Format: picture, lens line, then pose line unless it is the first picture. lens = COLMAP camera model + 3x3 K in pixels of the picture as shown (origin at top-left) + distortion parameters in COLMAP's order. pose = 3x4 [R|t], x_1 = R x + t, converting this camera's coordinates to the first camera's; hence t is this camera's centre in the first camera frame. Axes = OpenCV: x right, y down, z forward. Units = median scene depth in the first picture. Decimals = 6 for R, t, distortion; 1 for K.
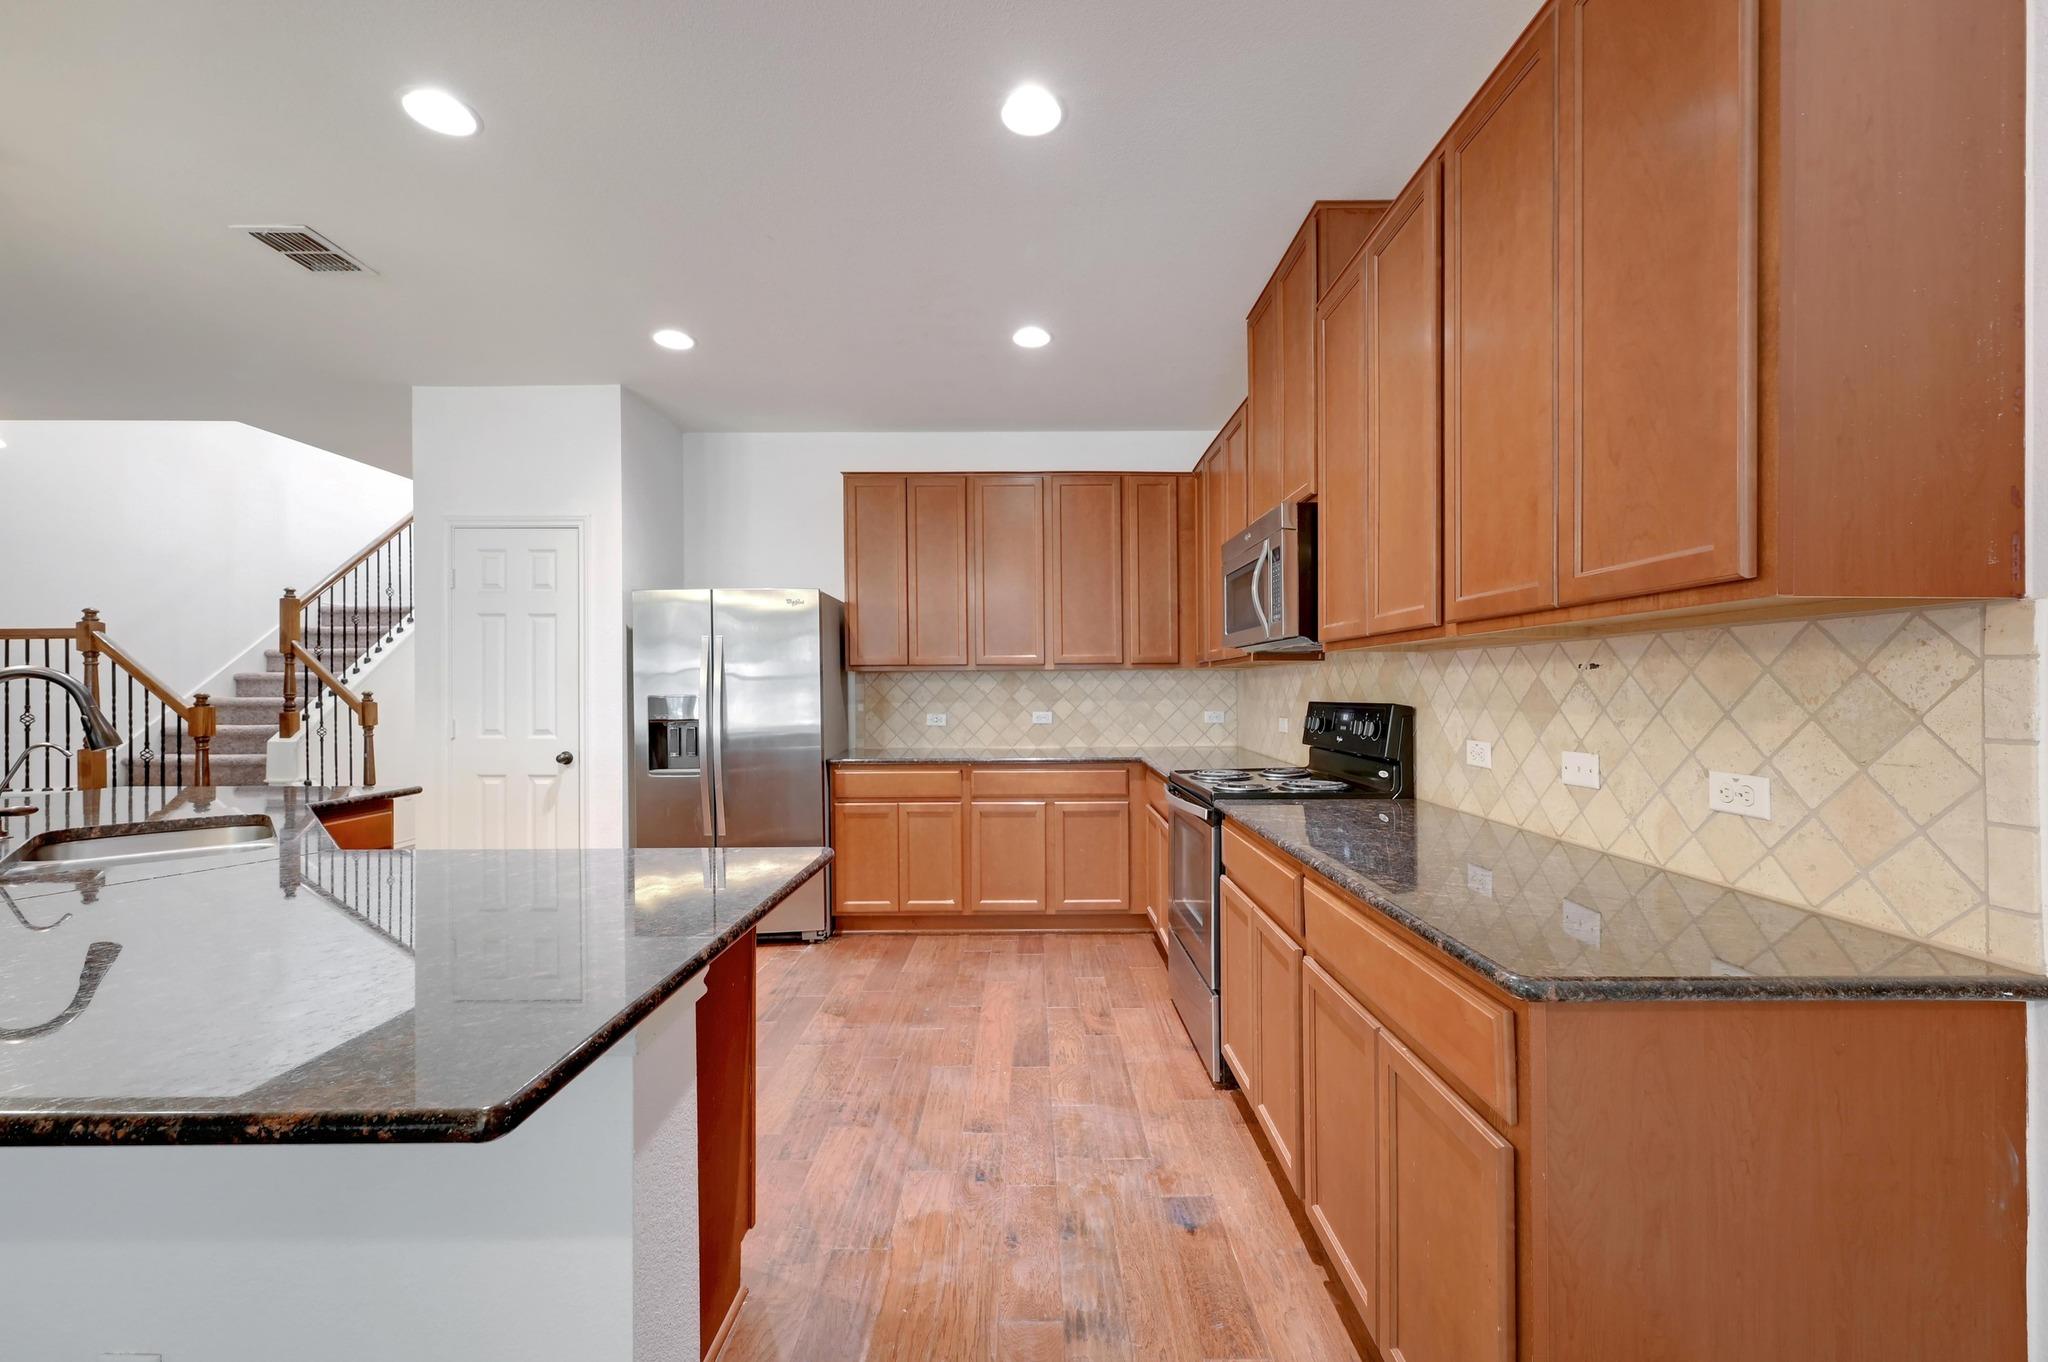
lens RADIAL K [[815.5, 0, 1027.0], [0, 815.5, 687.0], [0, 0, 1]] dist [-0.000450, -0.000407]
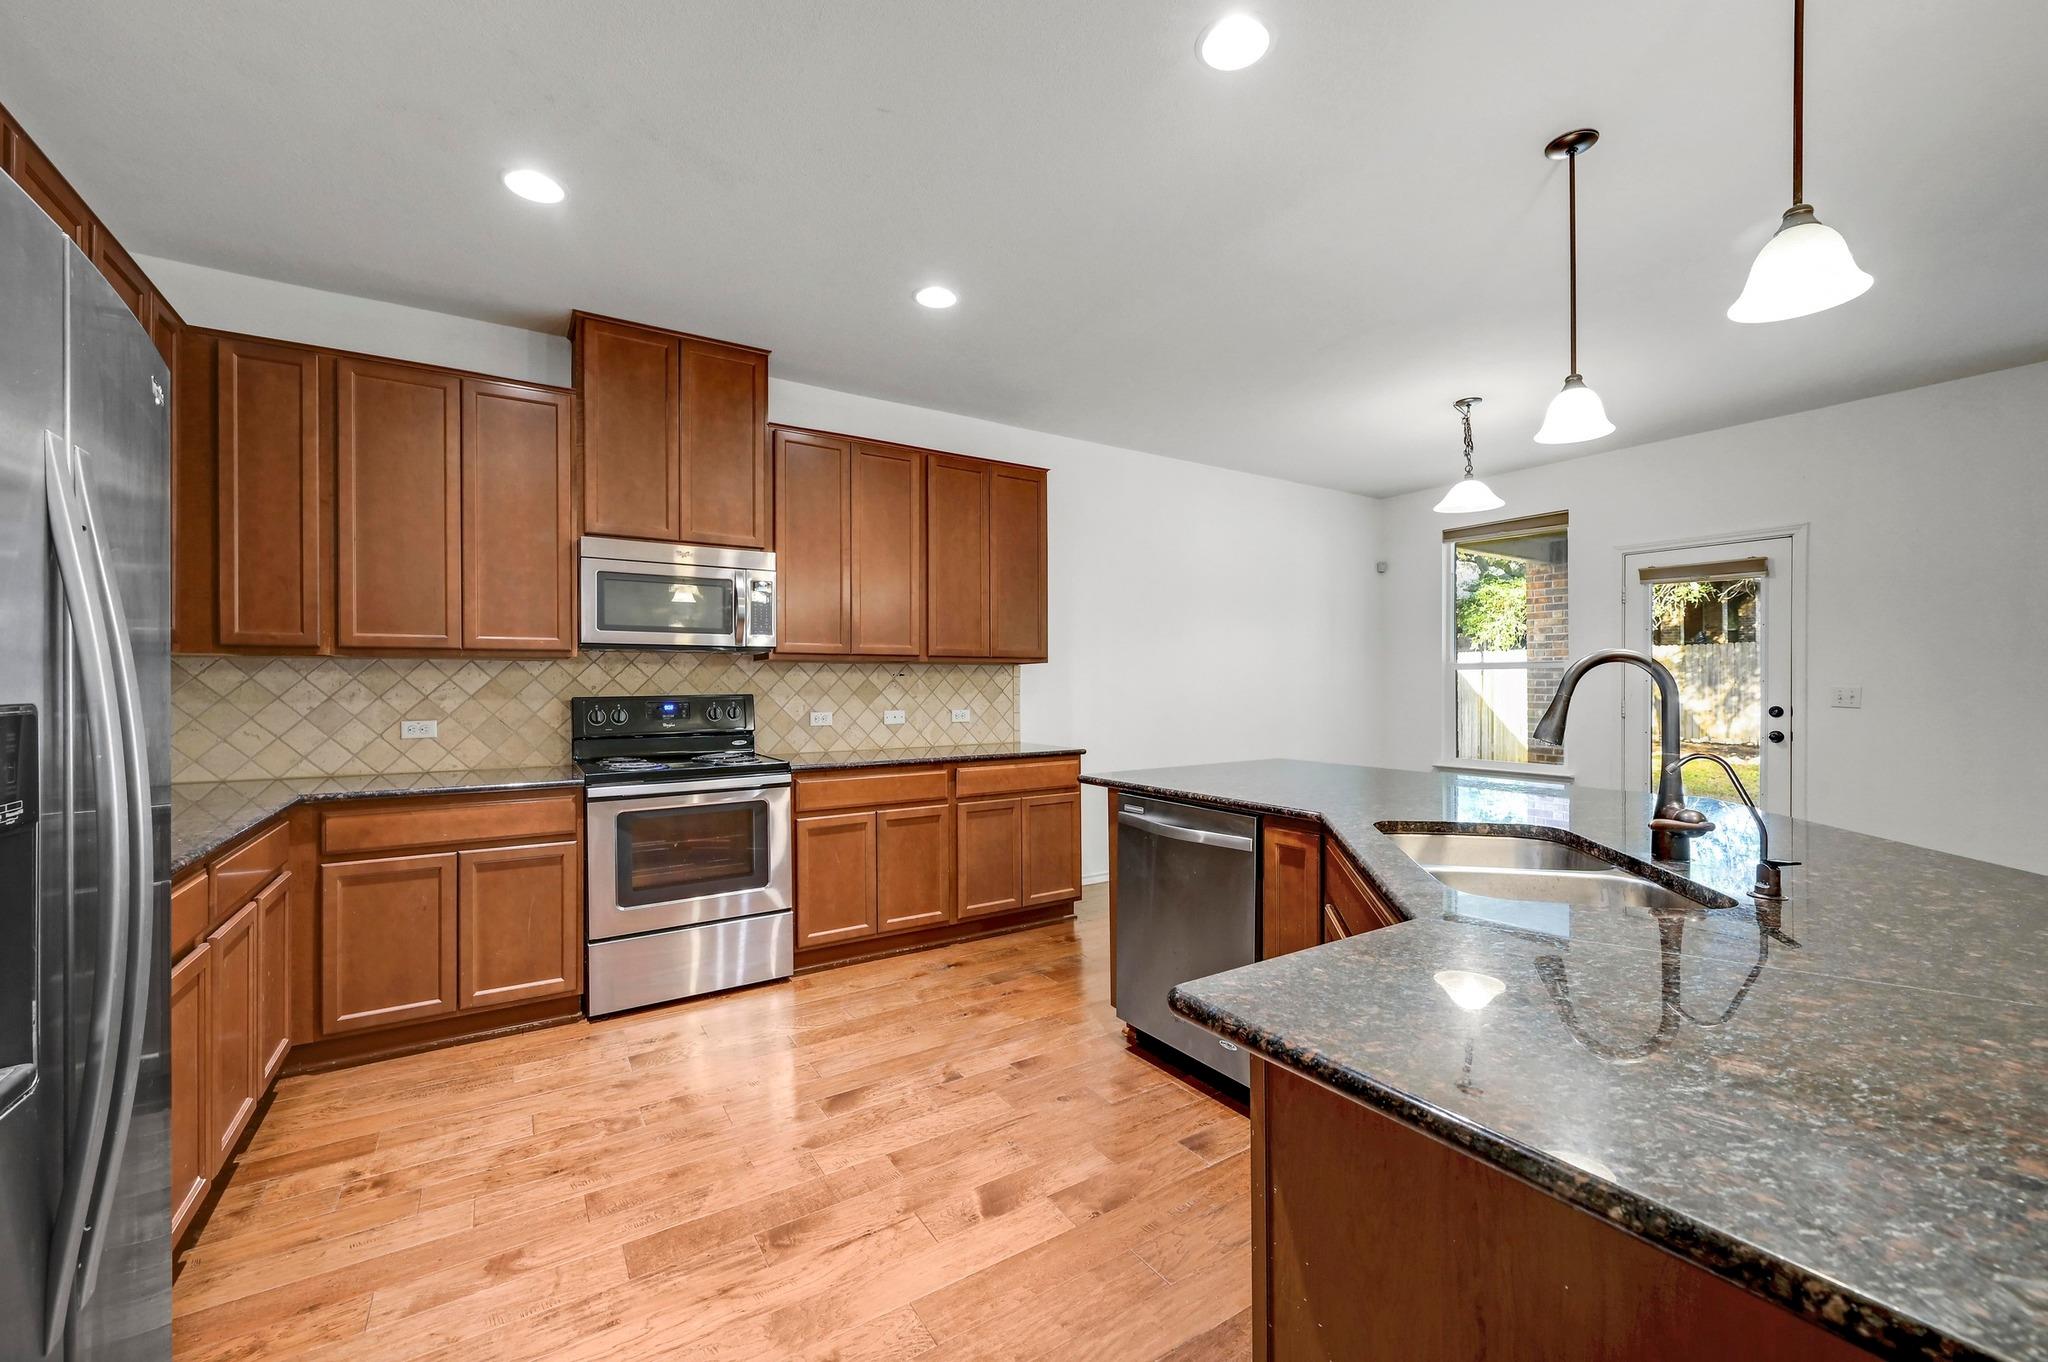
lens RADIAL K [[815.5, 0, 1027.0], [0, 815.5, 687.0], [0, 0, 1]] dist [-0.000450, -0.000407]
pose [[-0.541117, -0.004360, 0.840936, -1.462219], [0.000486, 0.999985, 0.005498, -0.002093], [-0.840947, 0.003384, -0.541106, 1.829461]]
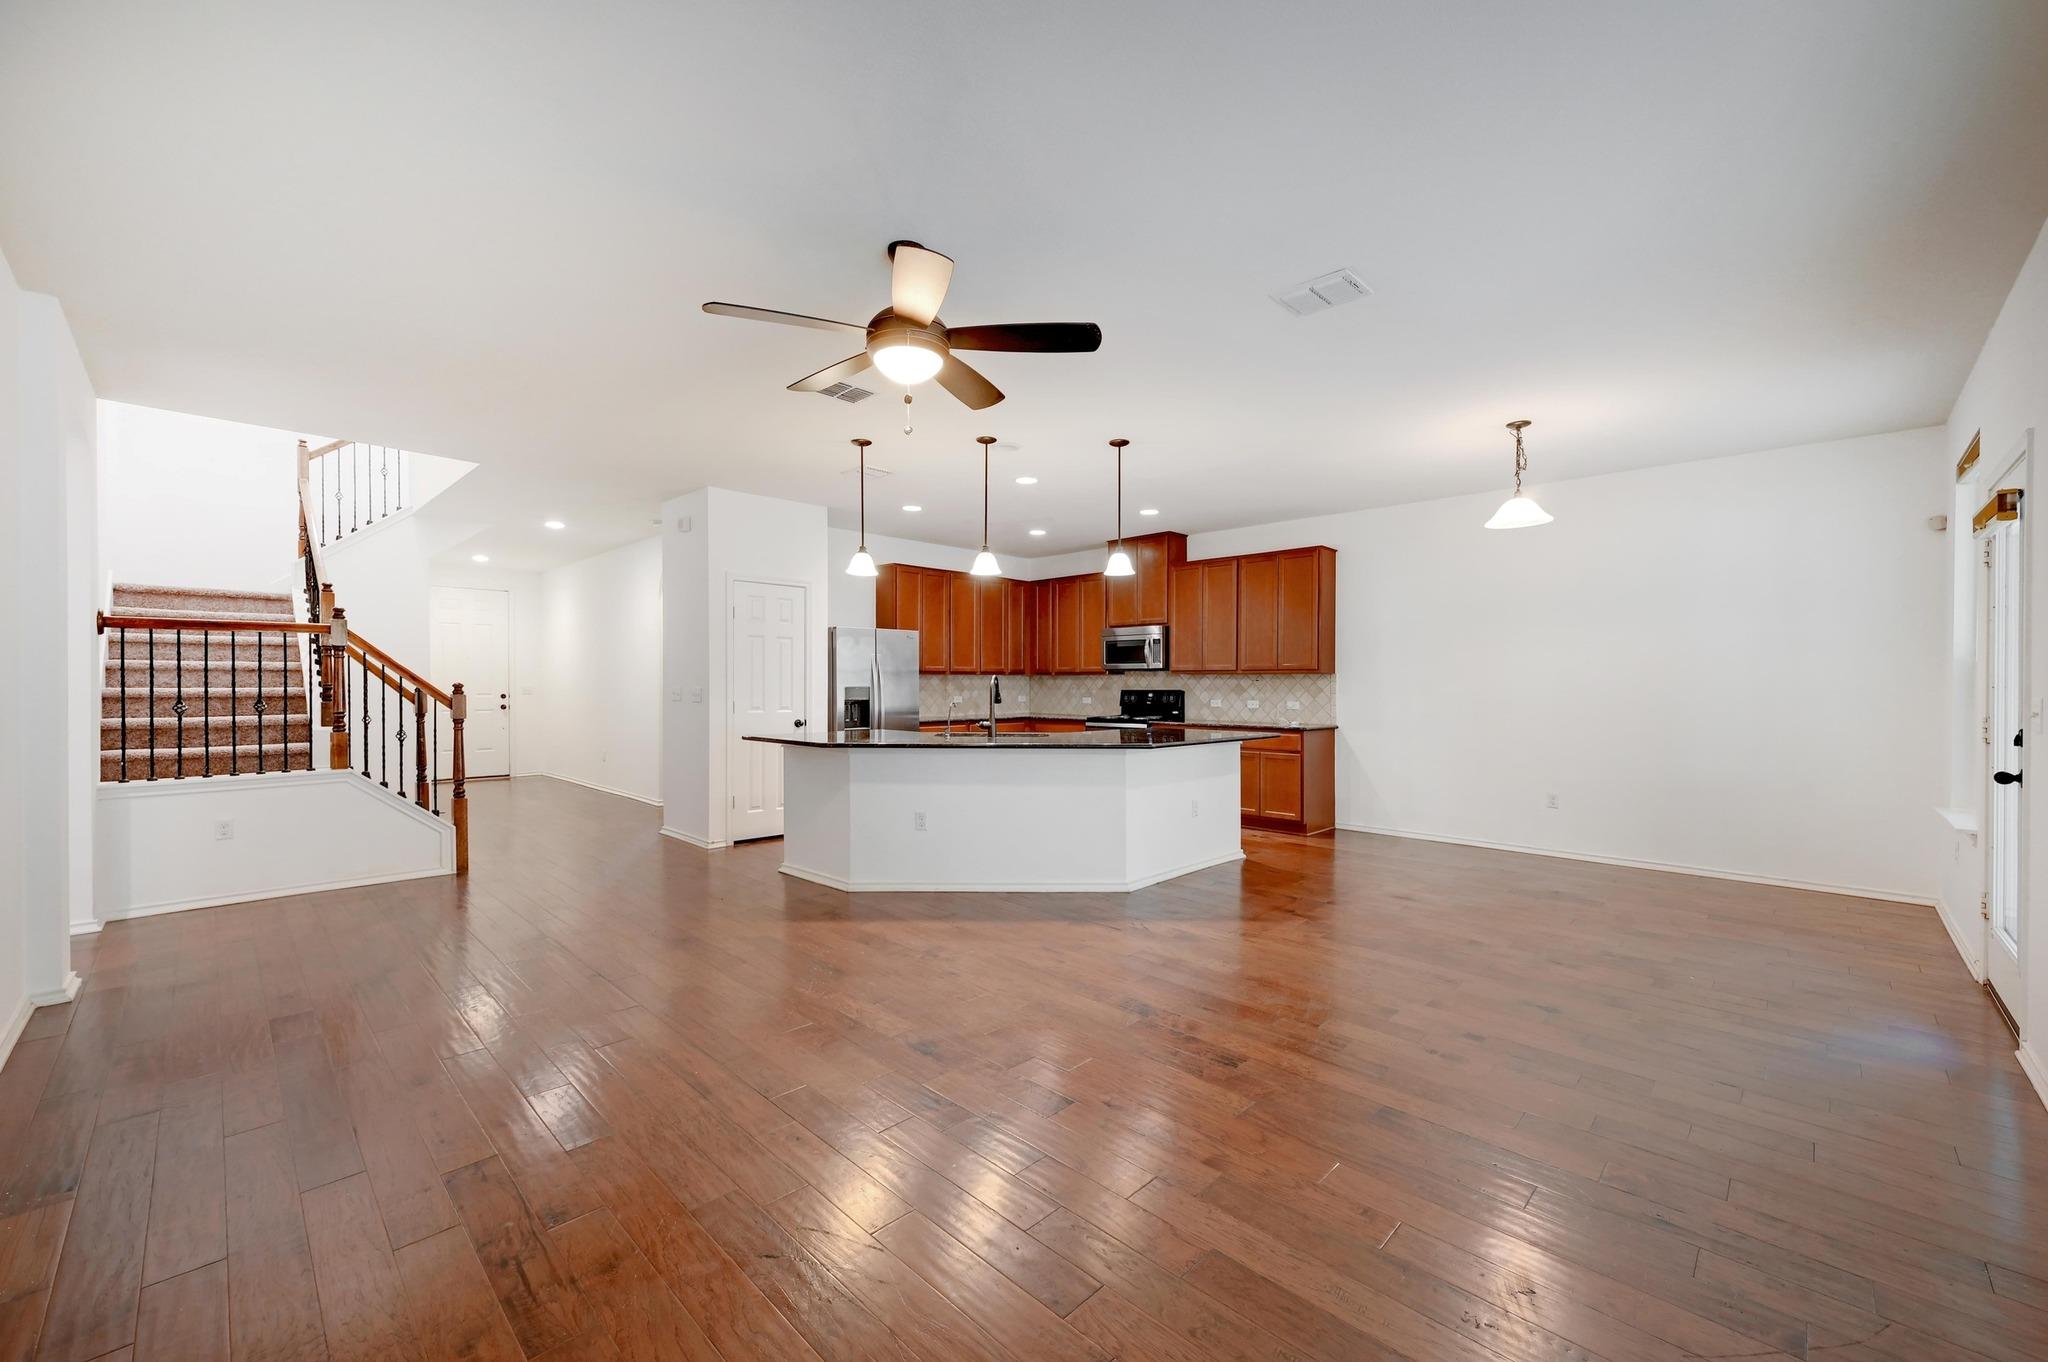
lens RADIAL K [[815.5, 0, 1027.0], [0, 815.5, 687.0], [0, 0, 1]] dist [-0.000450, -0.000407]
pose [[0.695649, 0.003012, 0.718376, -3.013198], [-0.006928, 0.999973, 0.002516, 0.006500], [-0.718349, -0.006727, 0.695651, -1.061103]]
